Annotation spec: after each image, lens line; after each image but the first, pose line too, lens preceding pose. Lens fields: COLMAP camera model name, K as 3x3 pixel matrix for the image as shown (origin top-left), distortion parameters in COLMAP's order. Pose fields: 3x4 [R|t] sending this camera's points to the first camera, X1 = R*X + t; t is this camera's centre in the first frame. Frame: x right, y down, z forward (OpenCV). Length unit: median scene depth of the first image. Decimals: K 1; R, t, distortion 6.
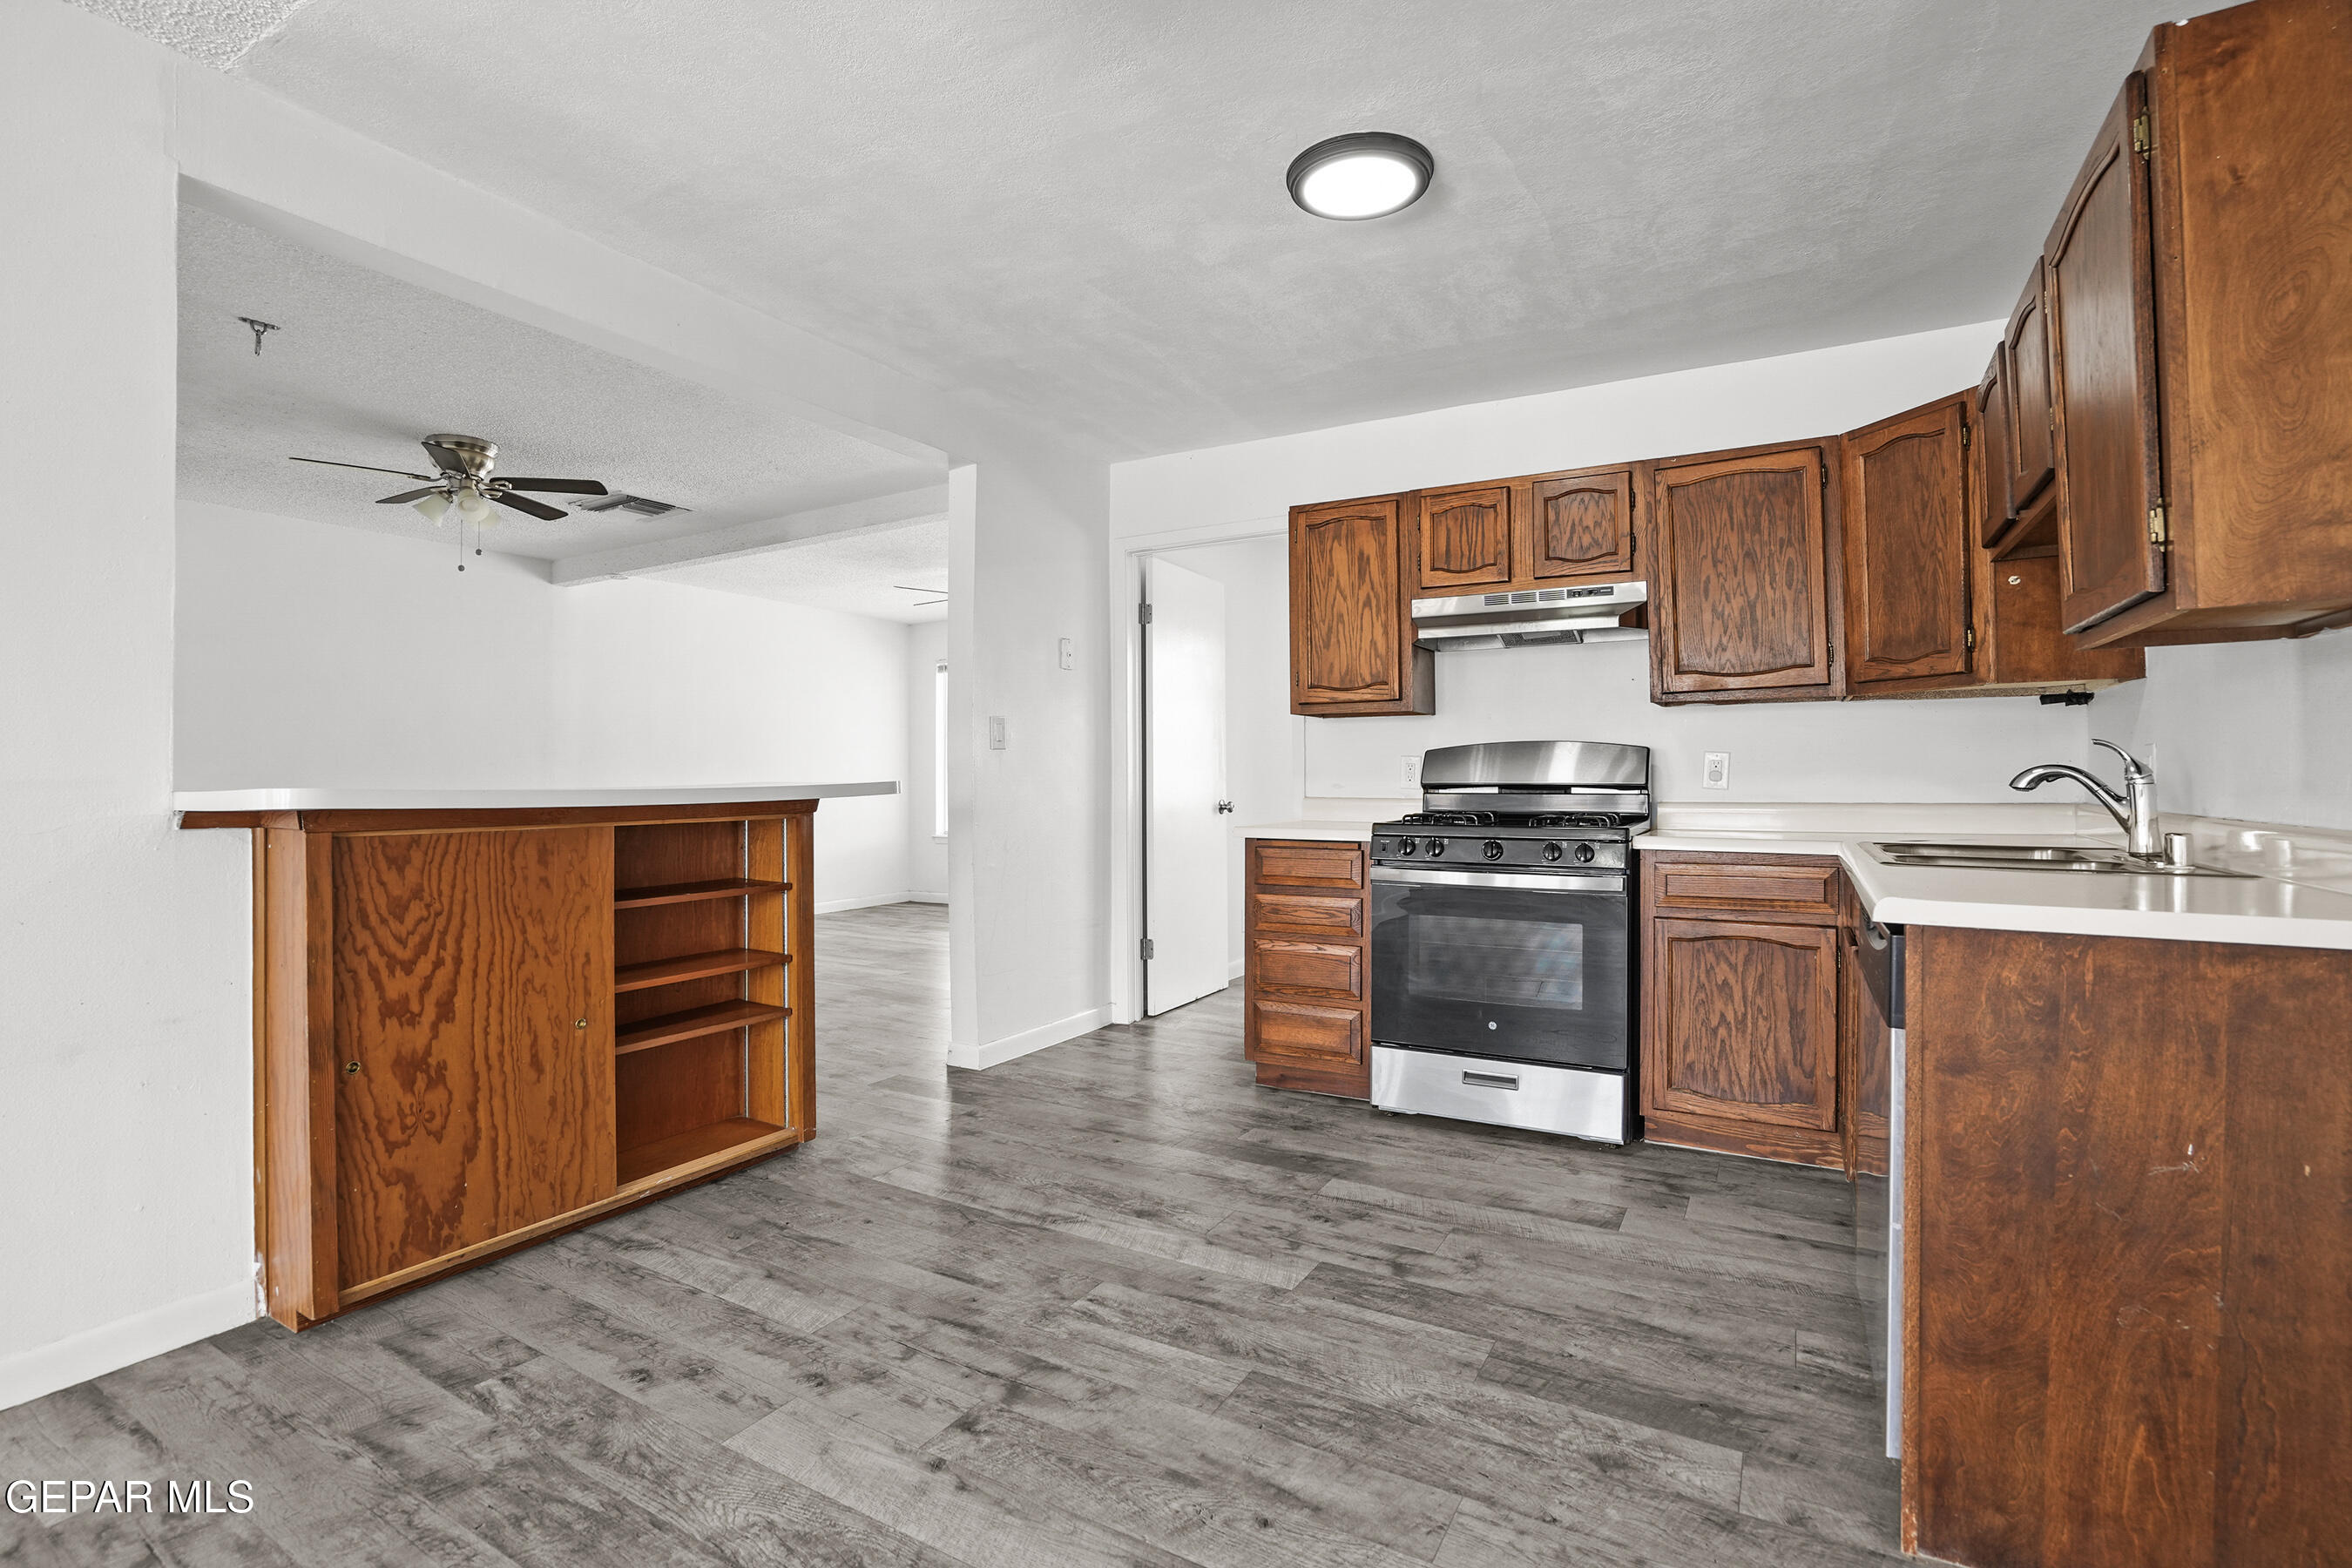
lens RADIAL K [[1086.2, 0, 1175.6], [0, 1086.2, 771.2], [0, 0, 1]] dist [-0.061535, 0.023502]
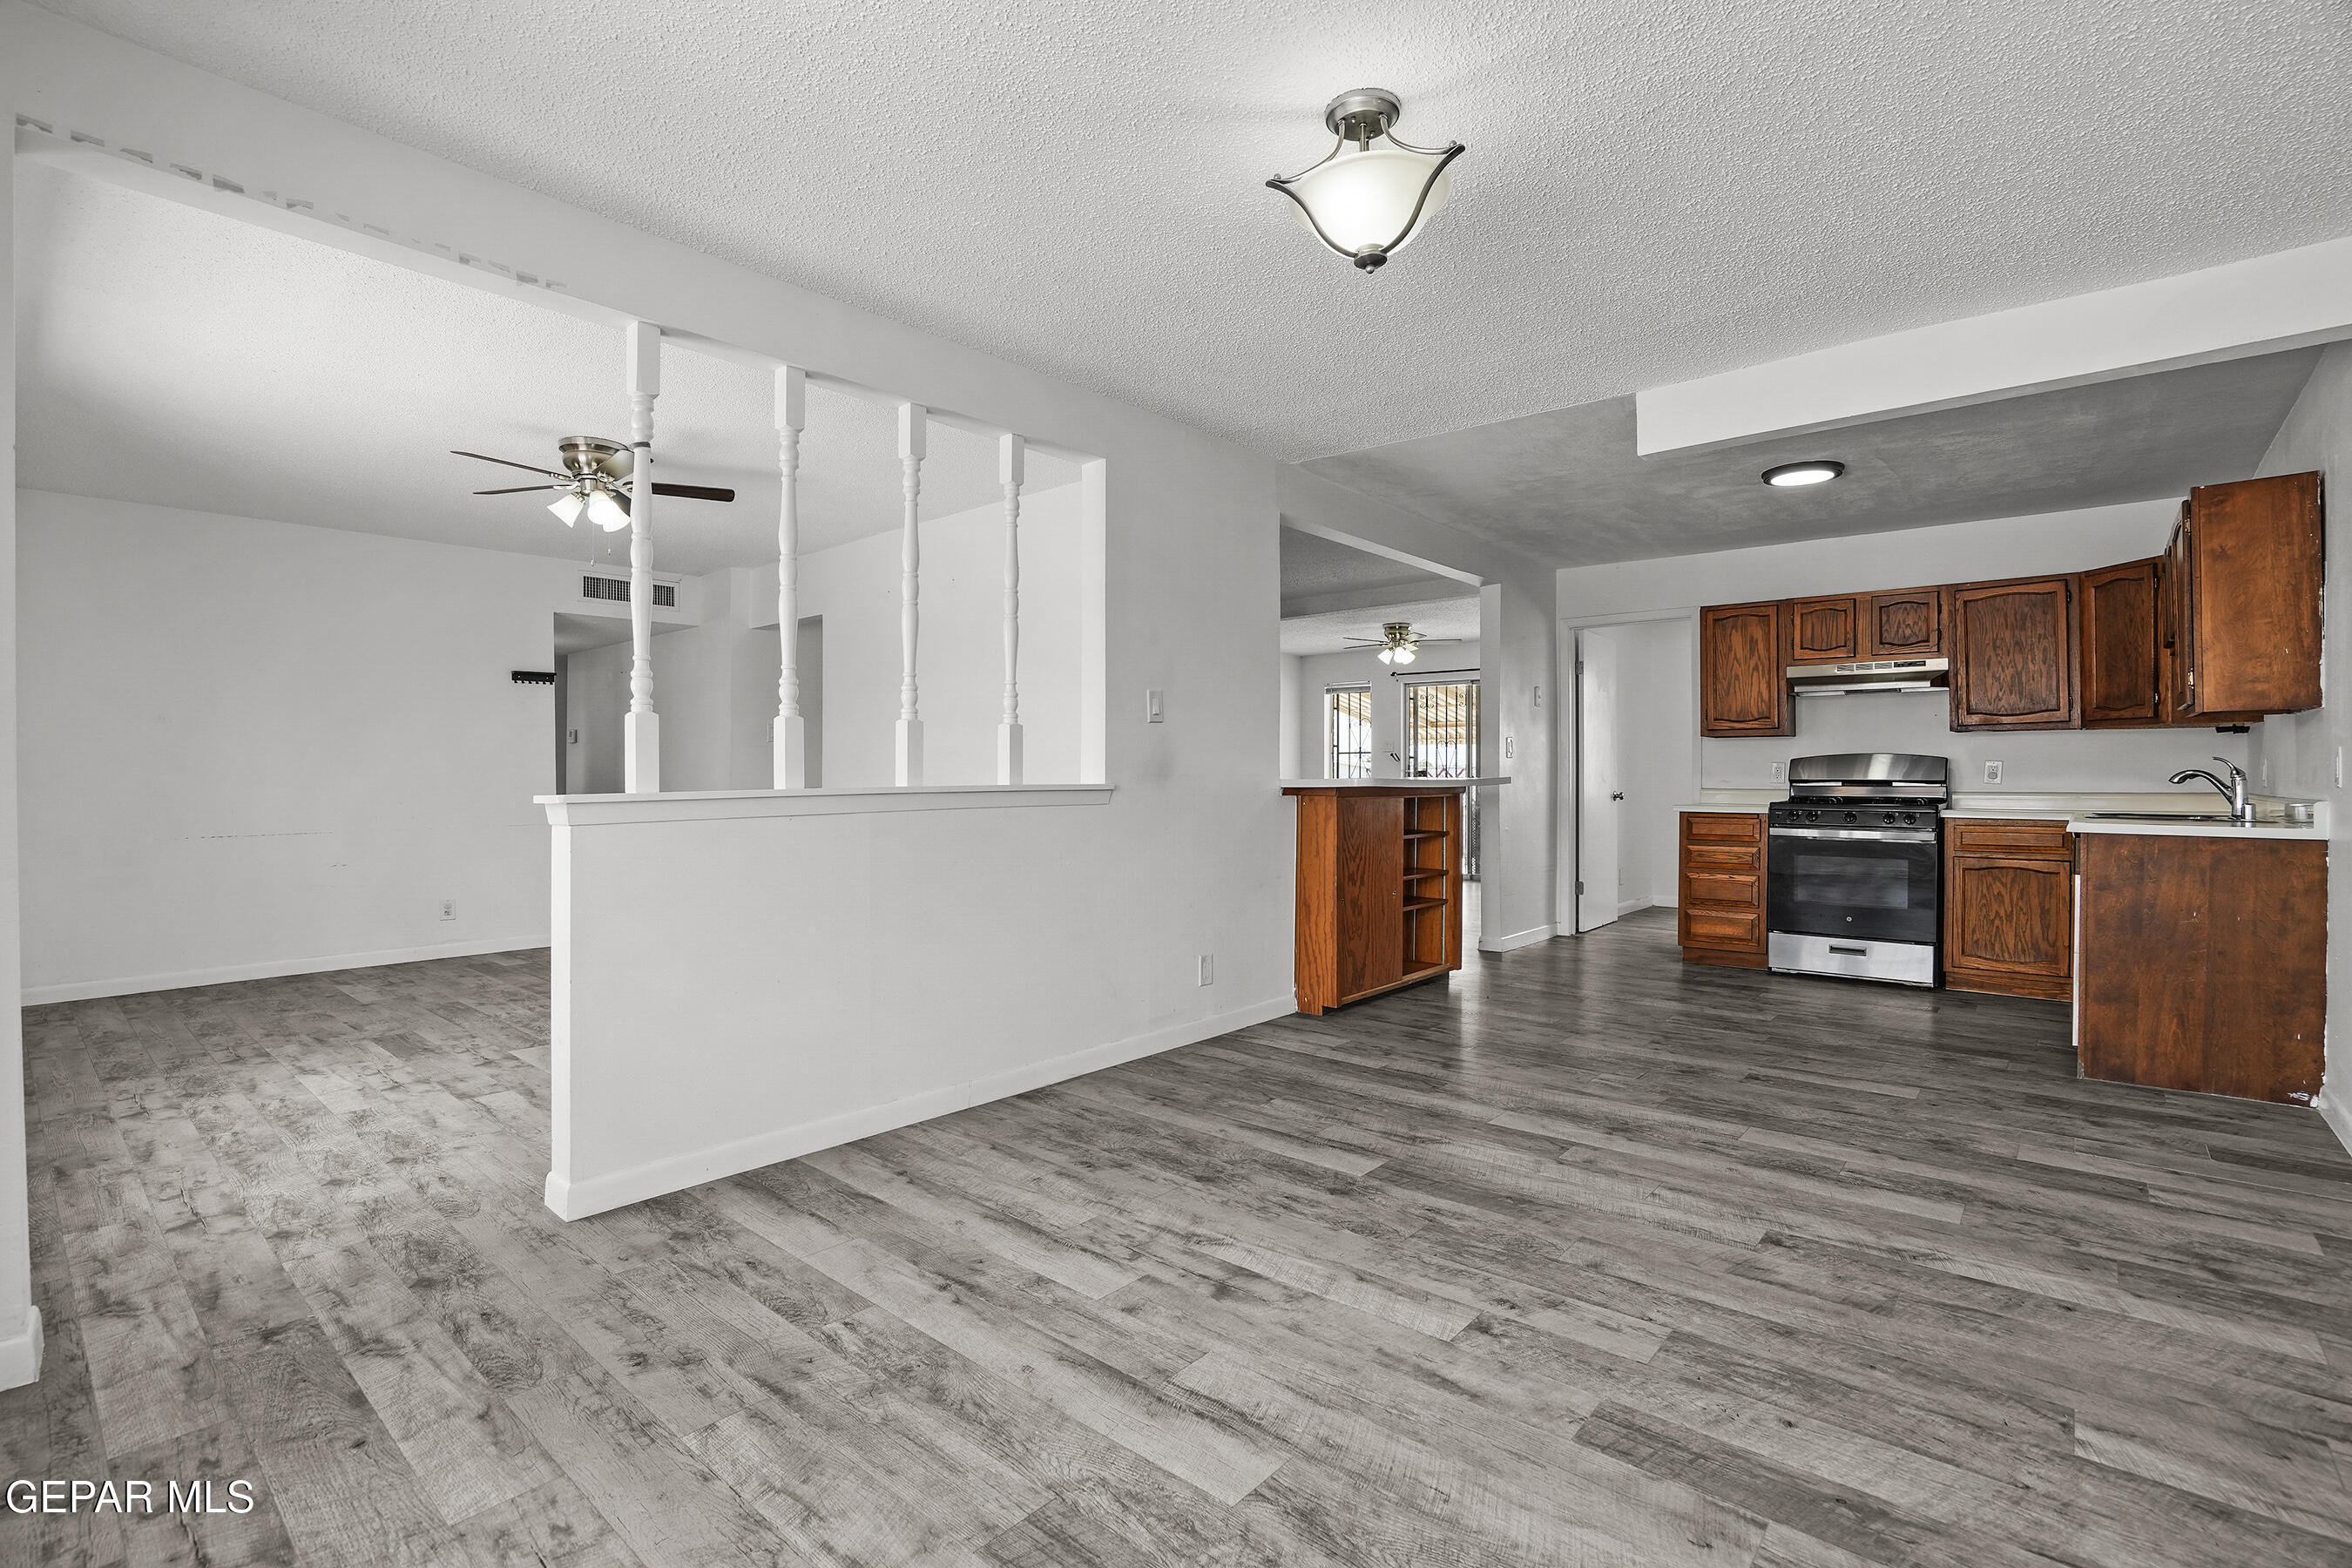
lens RADIAL K [[1081.1, 0, 1176.0], [0, 1081.1, 784.0], [0, 0, 1]] dist [-0.048597, 0.018675]
pose [[0.982977, 0.004837, -0.183663, -0.505763], [-0.002494, 0.999913, 0.012989, -0.000380], [0.183710, -0.012310, 0.982903, -0.969572]]
